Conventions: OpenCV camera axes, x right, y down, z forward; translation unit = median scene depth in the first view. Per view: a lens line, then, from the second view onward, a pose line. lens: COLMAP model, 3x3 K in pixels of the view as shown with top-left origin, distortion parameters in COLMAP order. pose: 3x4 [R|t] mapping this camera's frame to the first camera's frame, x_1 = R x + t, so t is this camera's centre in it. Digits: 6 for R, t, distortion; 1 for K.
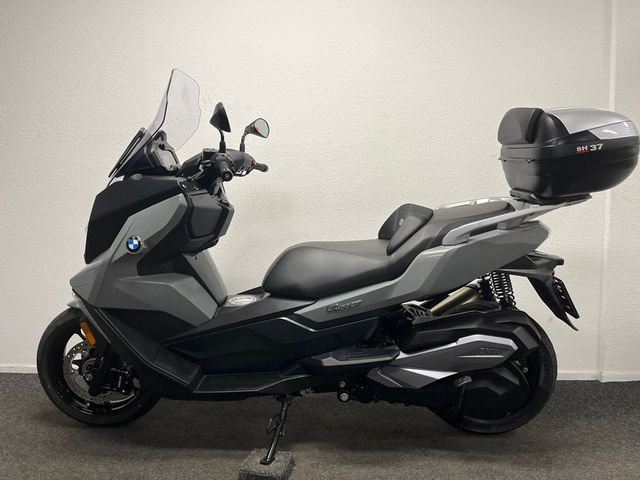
lens RADIAL K [[481.4, 0, 320.4], [0, 481.4, 241.4], [0, 0, 1]] dist [0.015374, -0.007348]
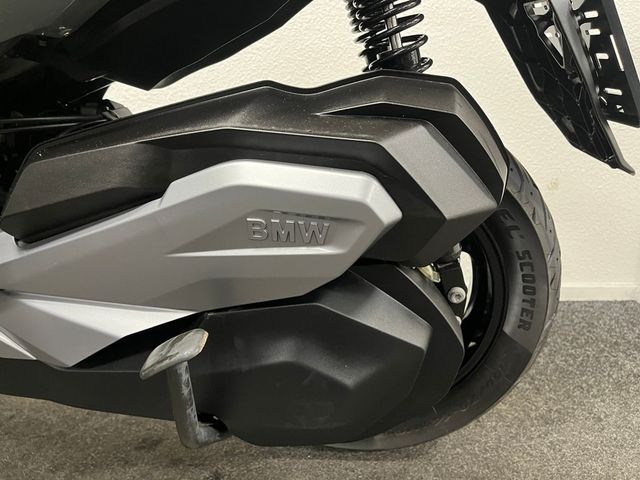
lens RADIAL K [[481.4, 0, 320.0], [0, 481.4, 240.9], [0, 0, 1]] dist [0.015374, -0.007348]
pose [[0.999896, -0.012757, -0.006667, 0.339391], [0.013782, 0.982142, 0.187637, 0.173360], [0.004154, -0.187709, 0.982216, 0.705090]]
